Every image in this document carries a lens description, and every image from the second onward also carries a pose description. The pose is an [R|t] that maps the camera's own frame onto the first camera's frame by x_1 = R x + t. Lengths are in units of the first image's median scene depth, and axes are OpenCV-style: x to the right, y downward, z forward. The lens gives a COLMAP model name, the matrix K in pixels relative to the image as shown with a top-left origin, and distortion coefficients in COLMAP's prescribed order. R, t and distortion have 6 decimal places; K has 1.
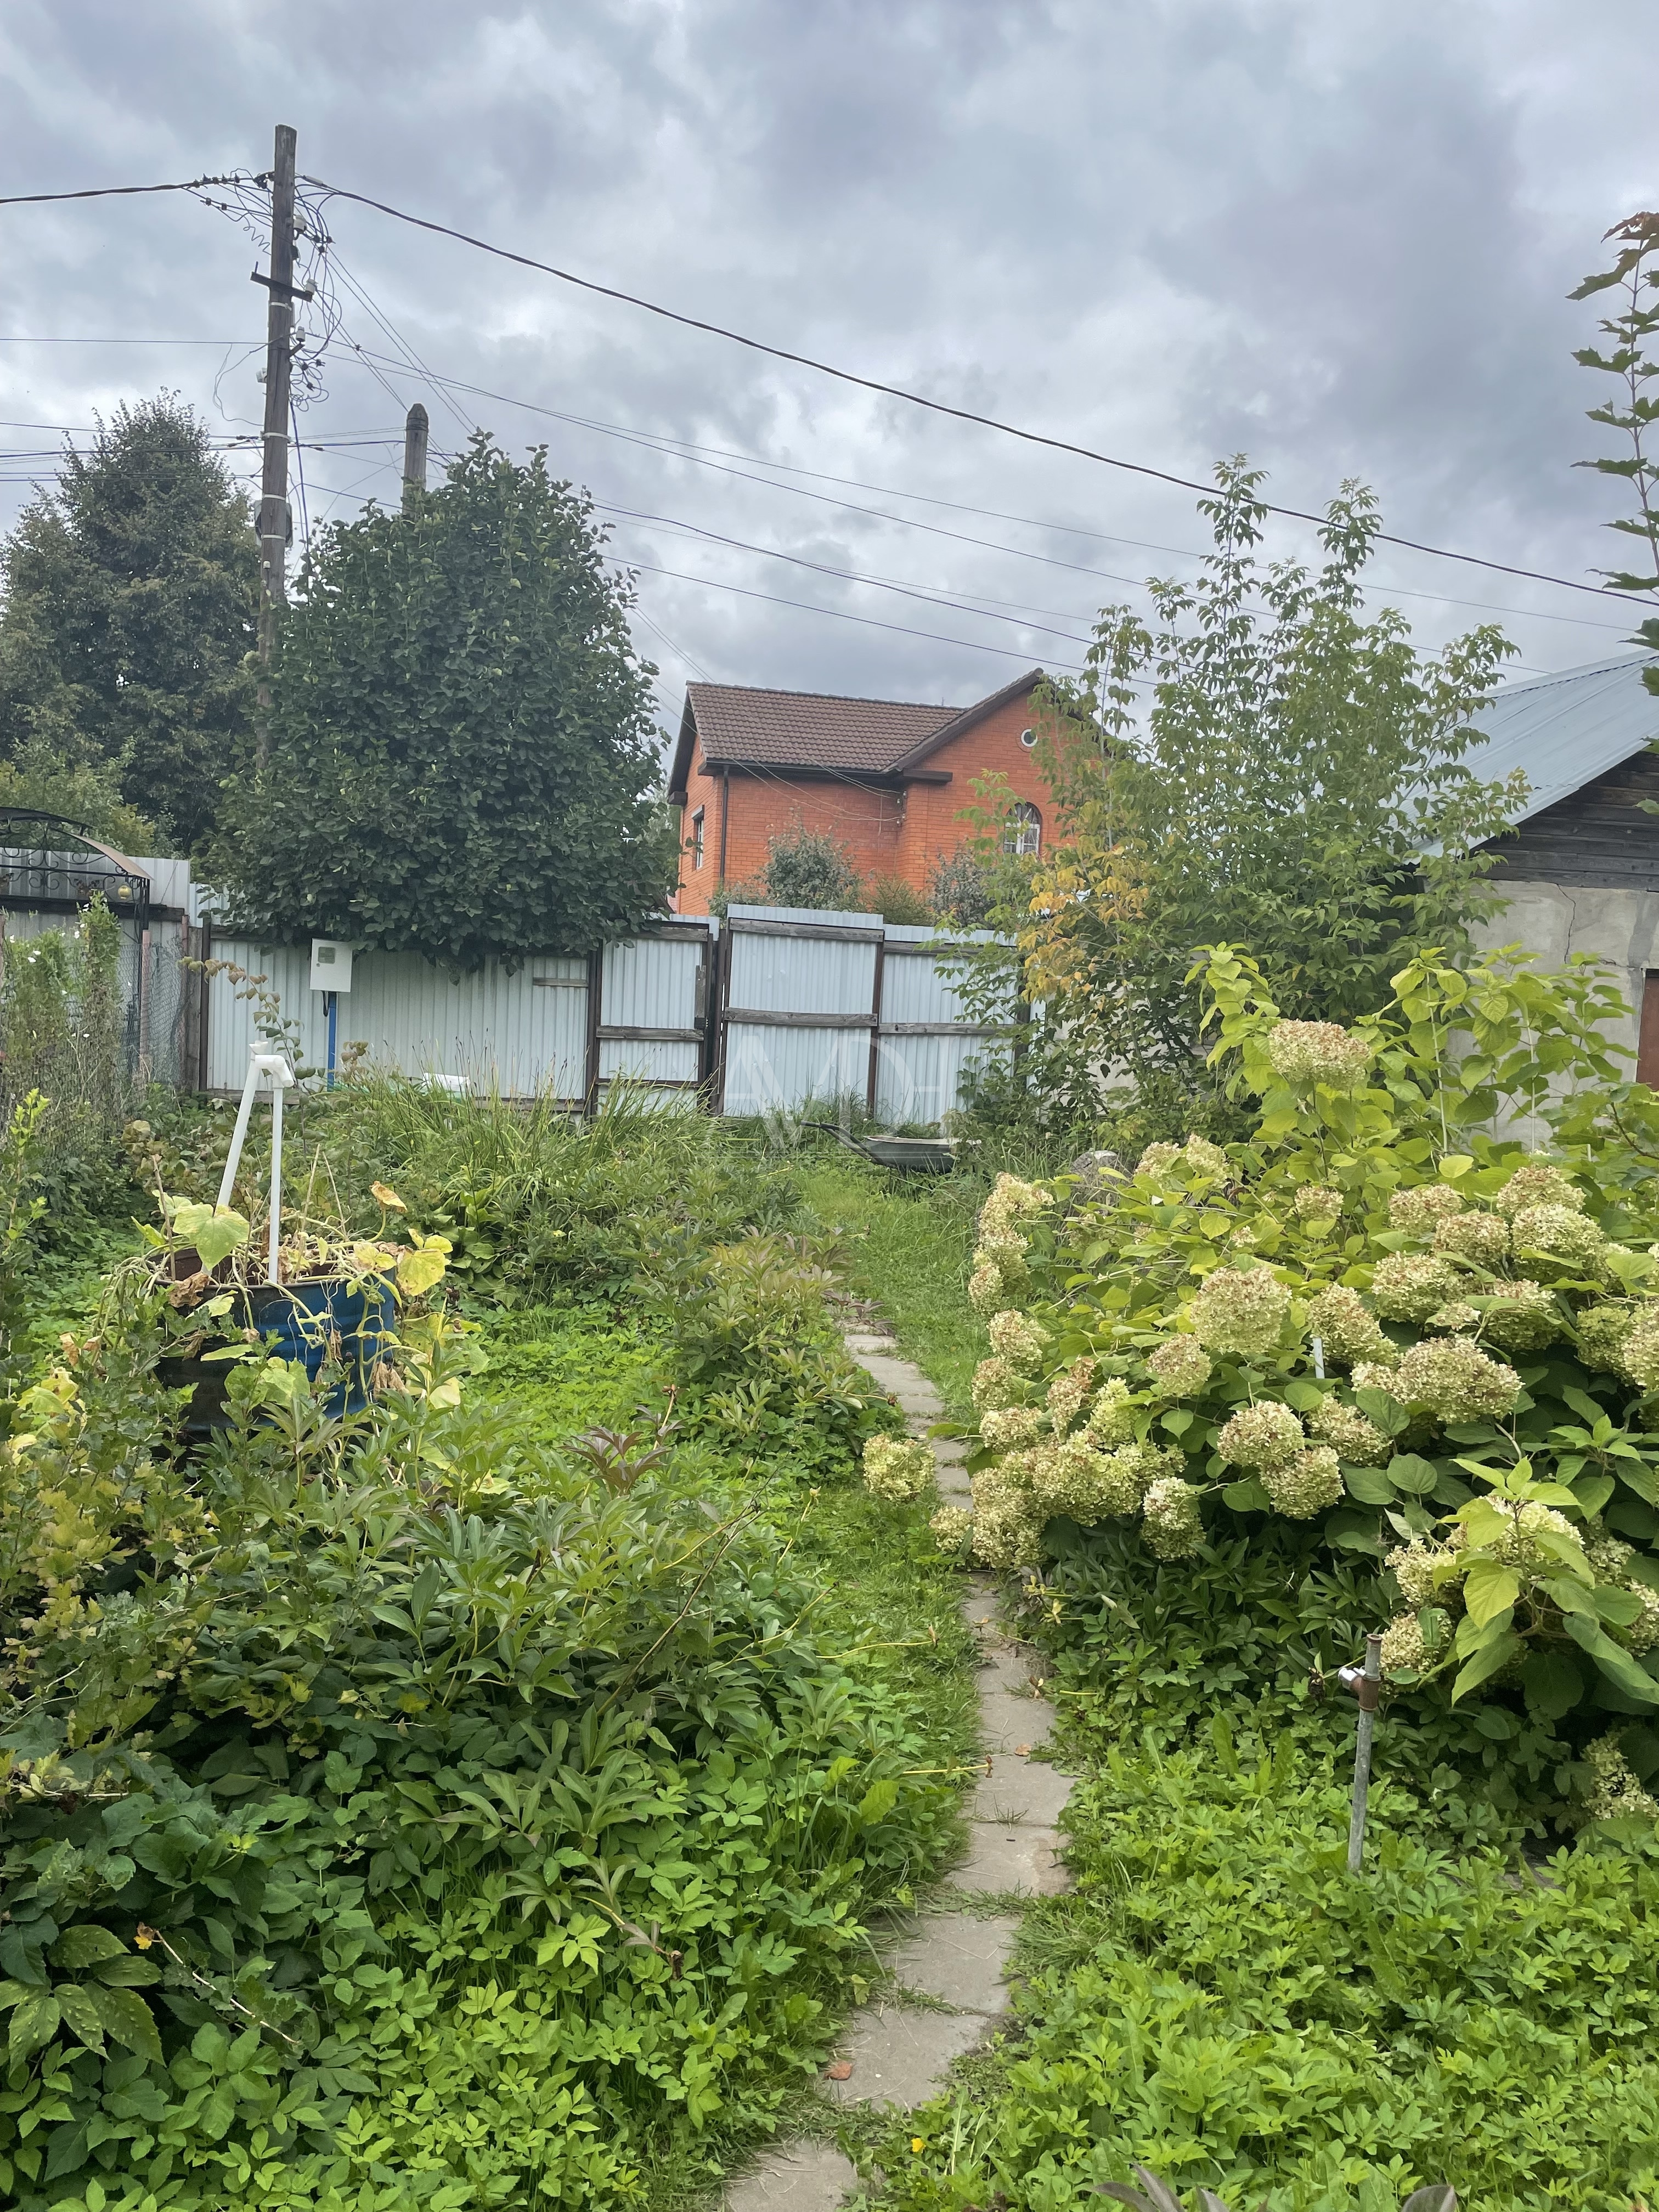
lens RADIAL K [[1671.8, 0, 814.7], [0, 1671.8, 1083.8], [0, 0, 1]] dist [0.082836, -0.110013]
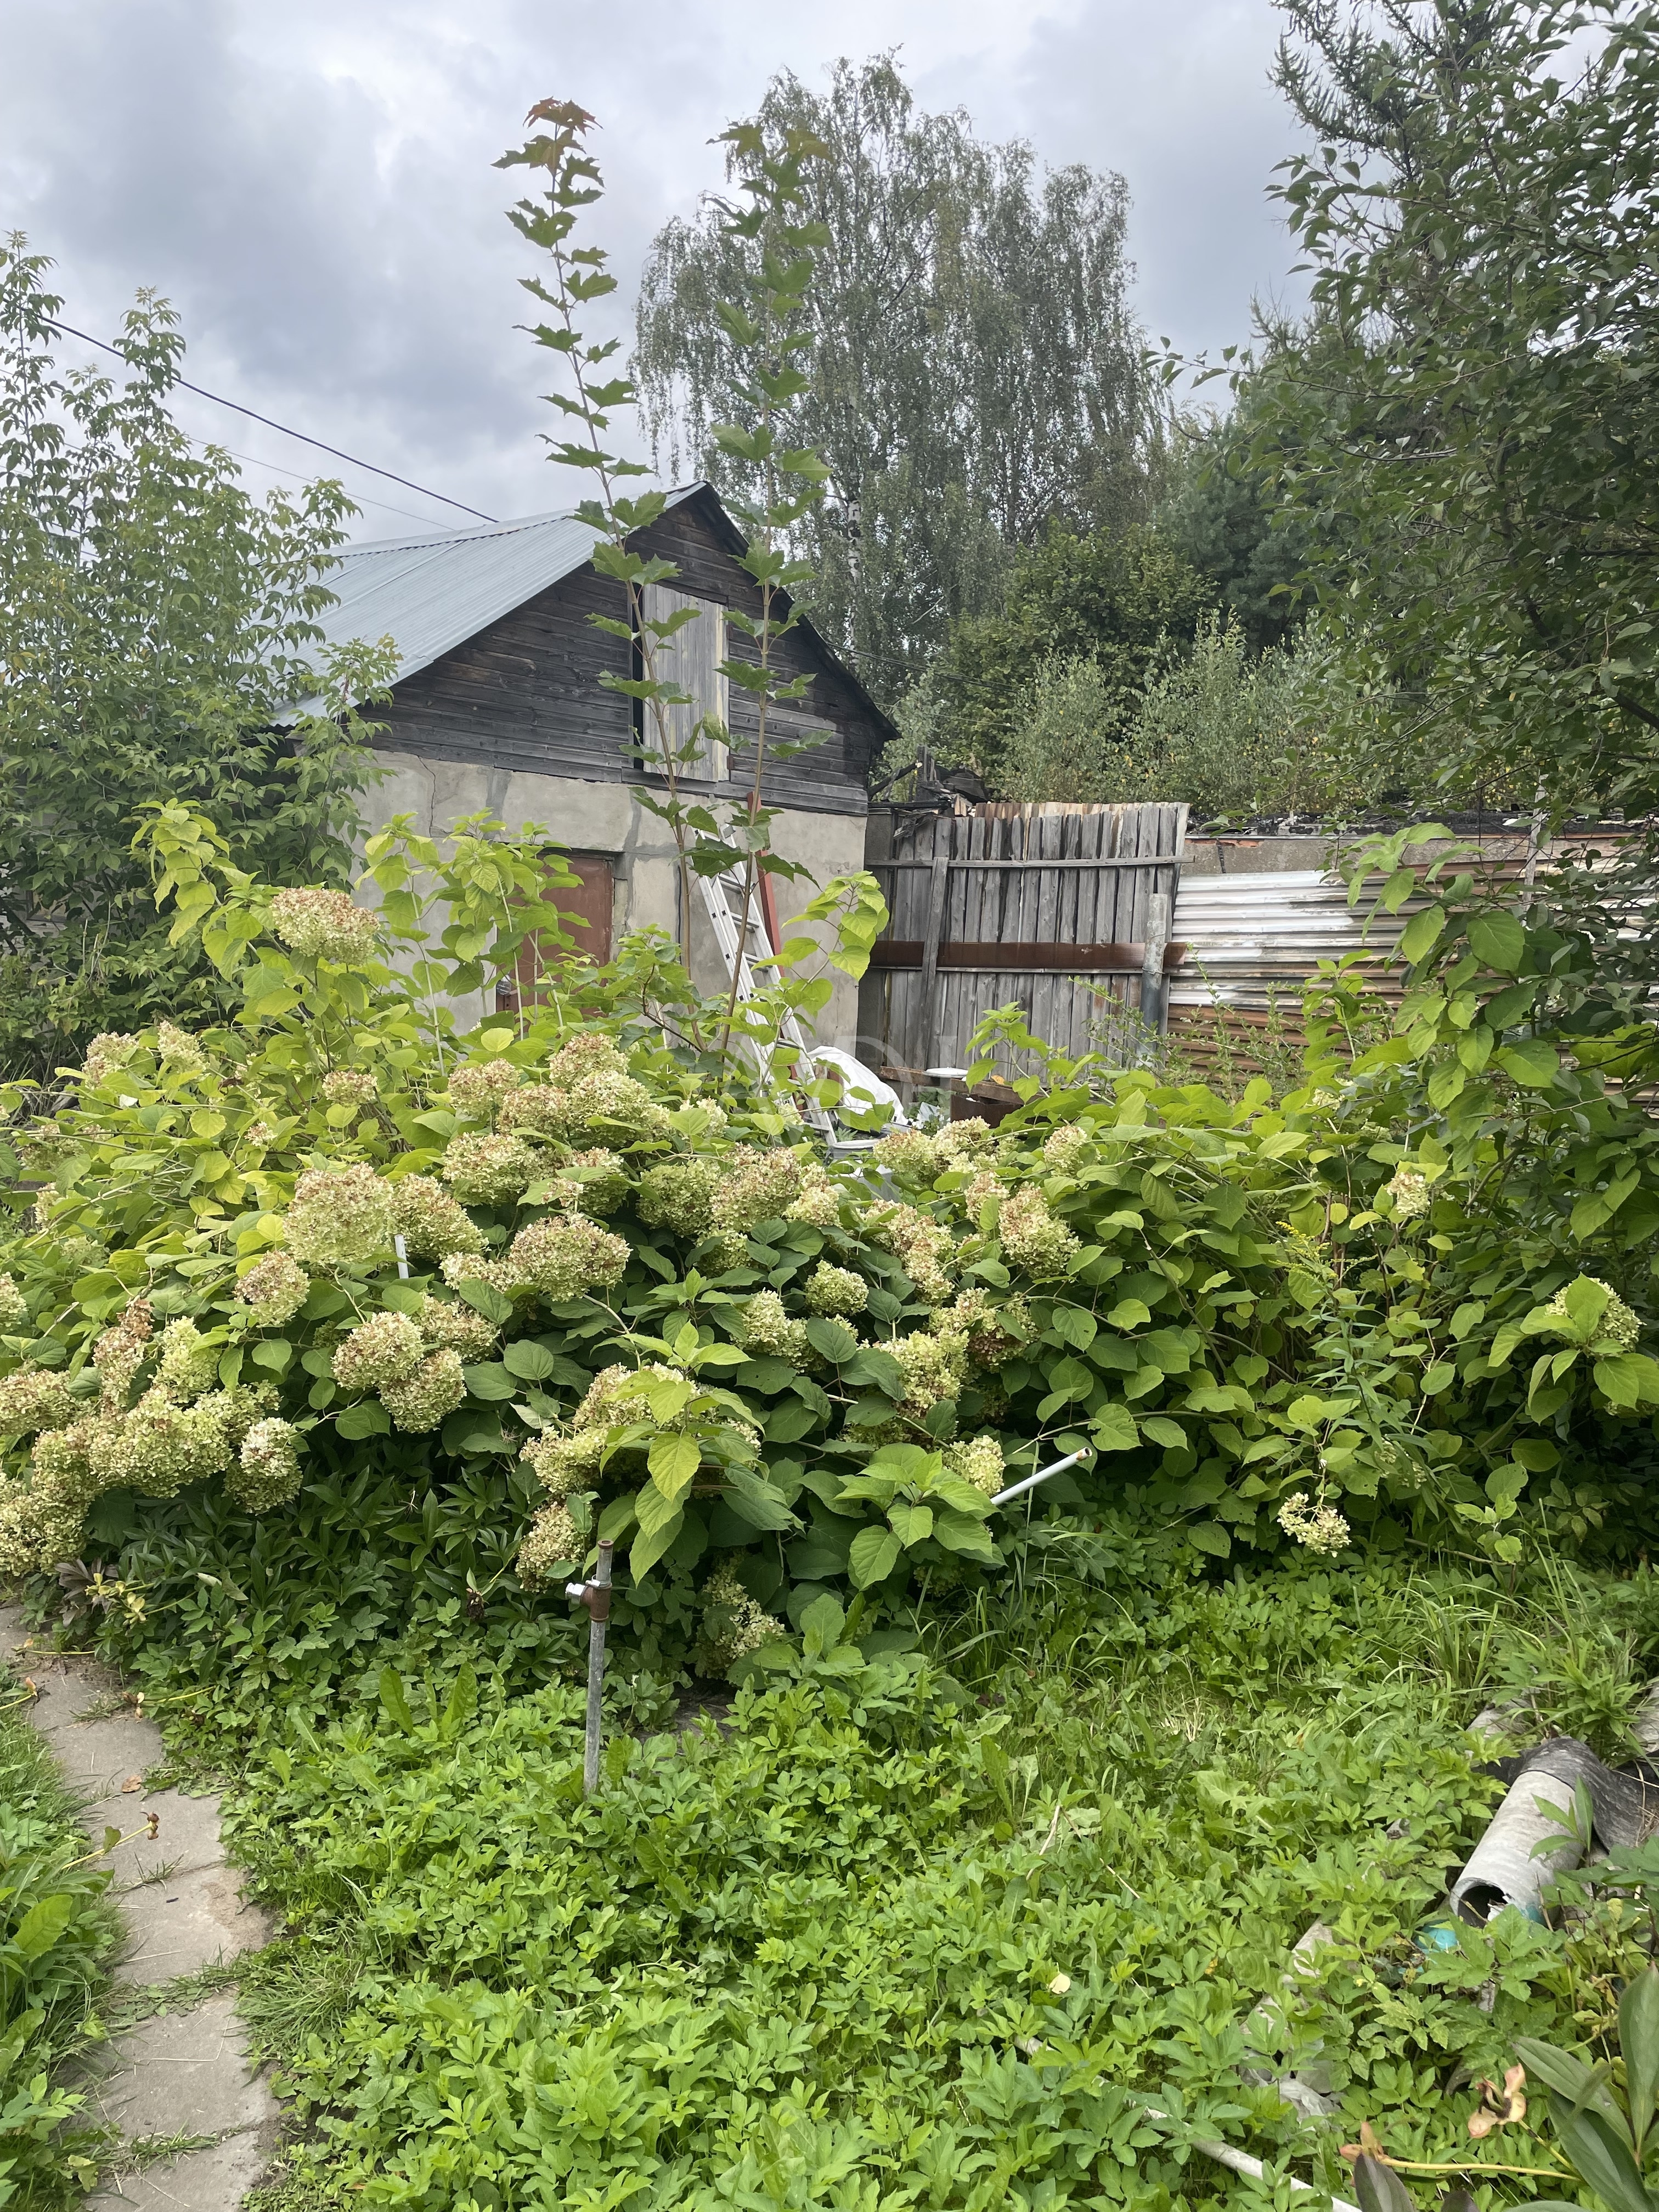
lens RADIAL K [[1671.8, 0, 811.6], [0, 1671.8, 1103.6], [0, 0, 1]] dist [0.082836, -0.110013]
pose [[0.756823, -0.088328, 0.647624, -0.119152], [0.033264, 0.994748, 0.096798, -0.001439], [-0.652773, -0.051716, 0.755786, 0.167205]]
